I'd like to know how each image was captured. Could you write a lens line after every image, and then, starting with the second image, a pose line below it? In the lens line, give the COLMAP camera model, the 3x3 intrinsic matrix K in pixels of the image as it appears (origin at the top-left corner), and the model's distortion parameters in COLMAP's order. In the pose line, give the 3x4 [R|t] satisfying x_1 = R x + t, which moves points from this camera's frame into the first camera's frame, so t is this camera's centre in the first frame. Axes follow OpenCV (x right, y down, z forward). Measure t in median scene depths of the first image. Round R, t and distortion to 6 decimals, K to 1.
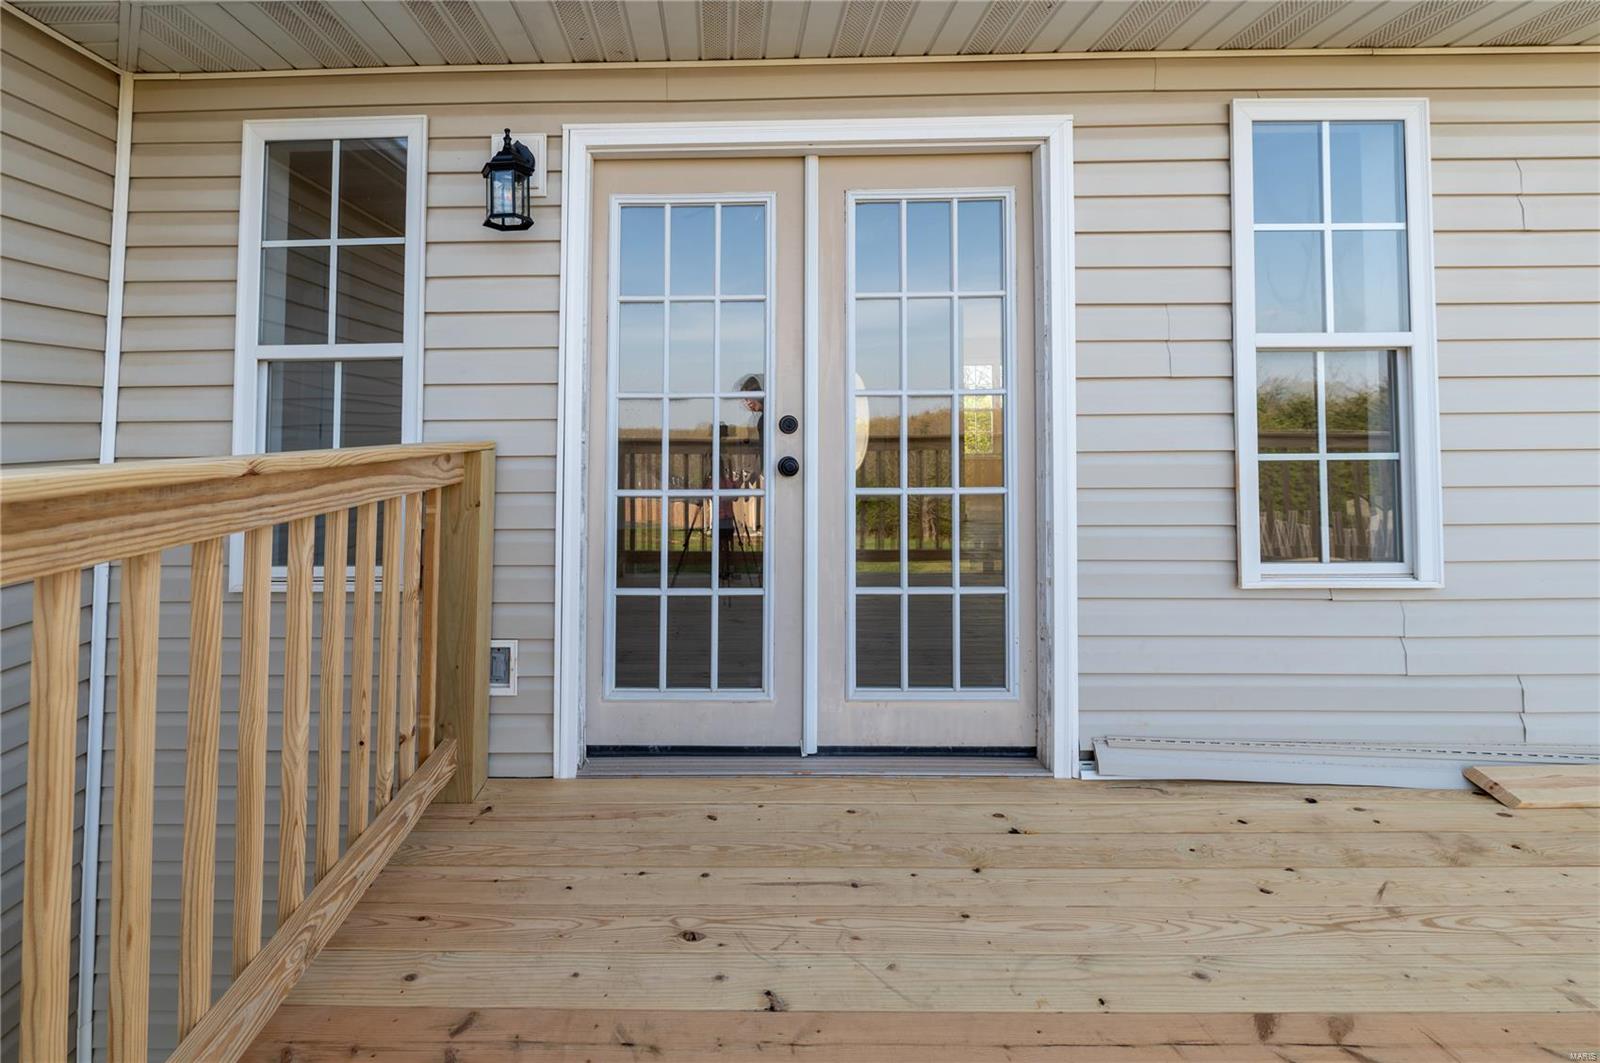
lens RADIAL K [[835.7, 0, 731.1], [0, 835.7, 417.1], [0, 0, 1]] dist [-0.001882, -0.001422]
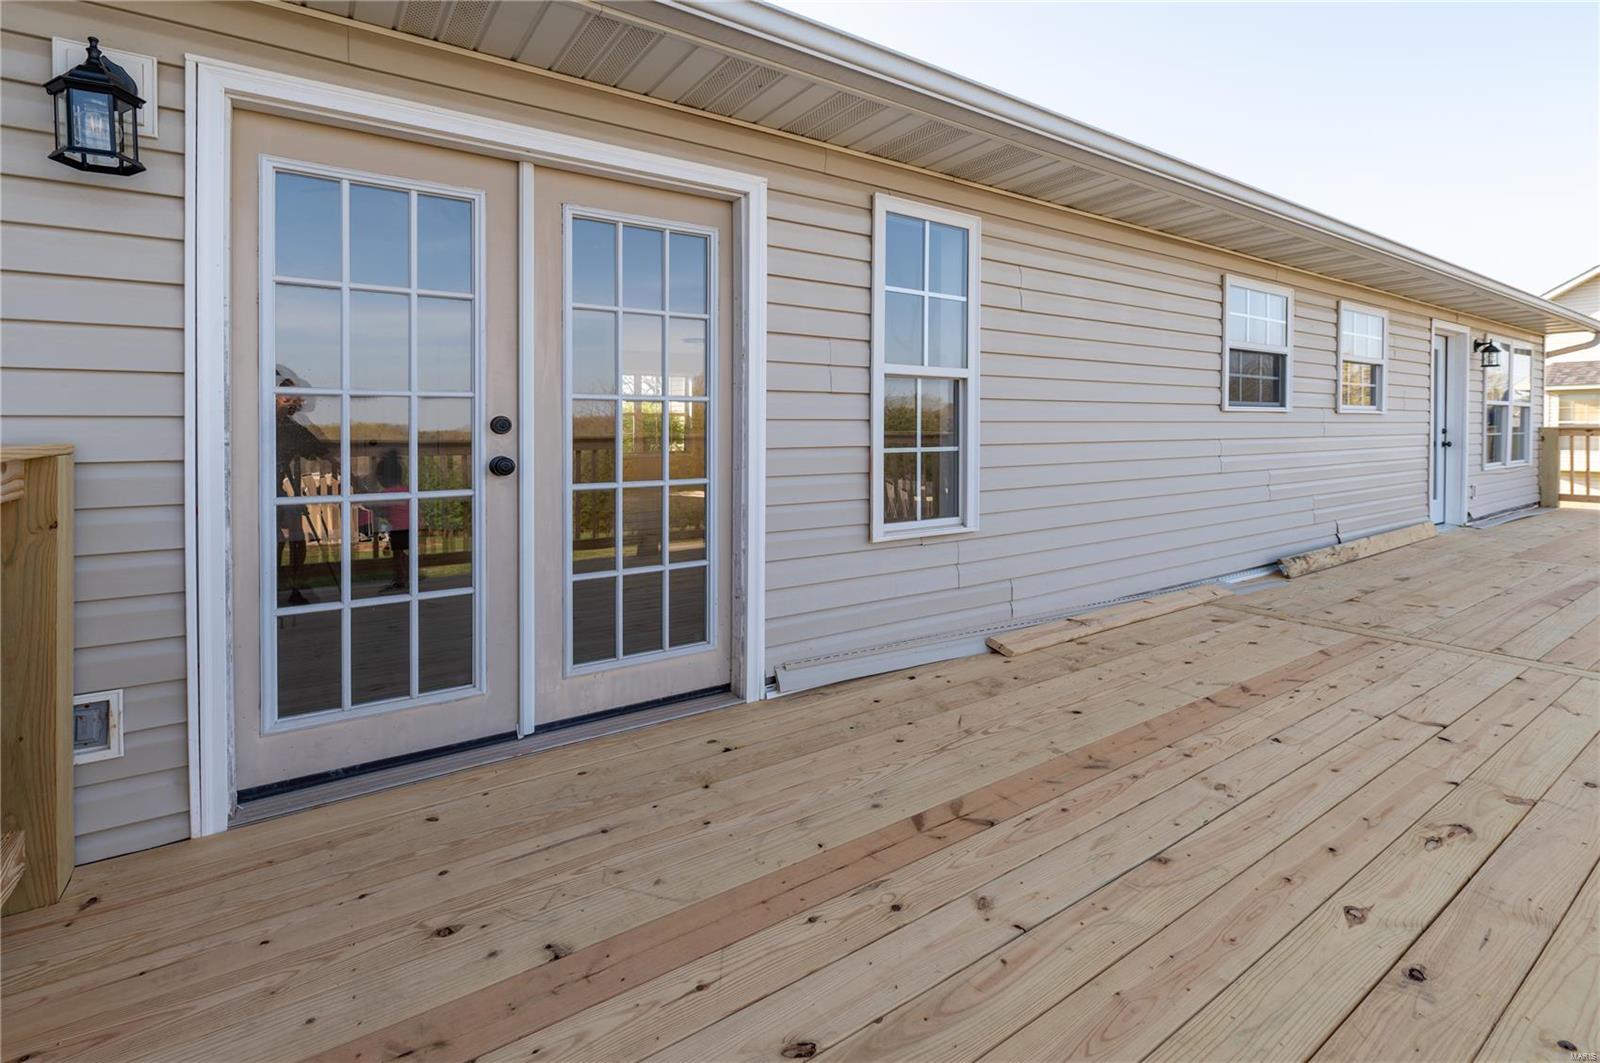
lens RADIAL K [[745.6, 0, 843.5], [0, 745.6, 467.1], [0, 0, 1]] dist [-0.000855, -0.001297]
pose [[0.796436, -0.025565, 0.604183, -0.169868], [-0.011861, 0.998253, 0.057875, 0.002664], [-0.604607, -0.053261, 0.794741, 0.020208]]
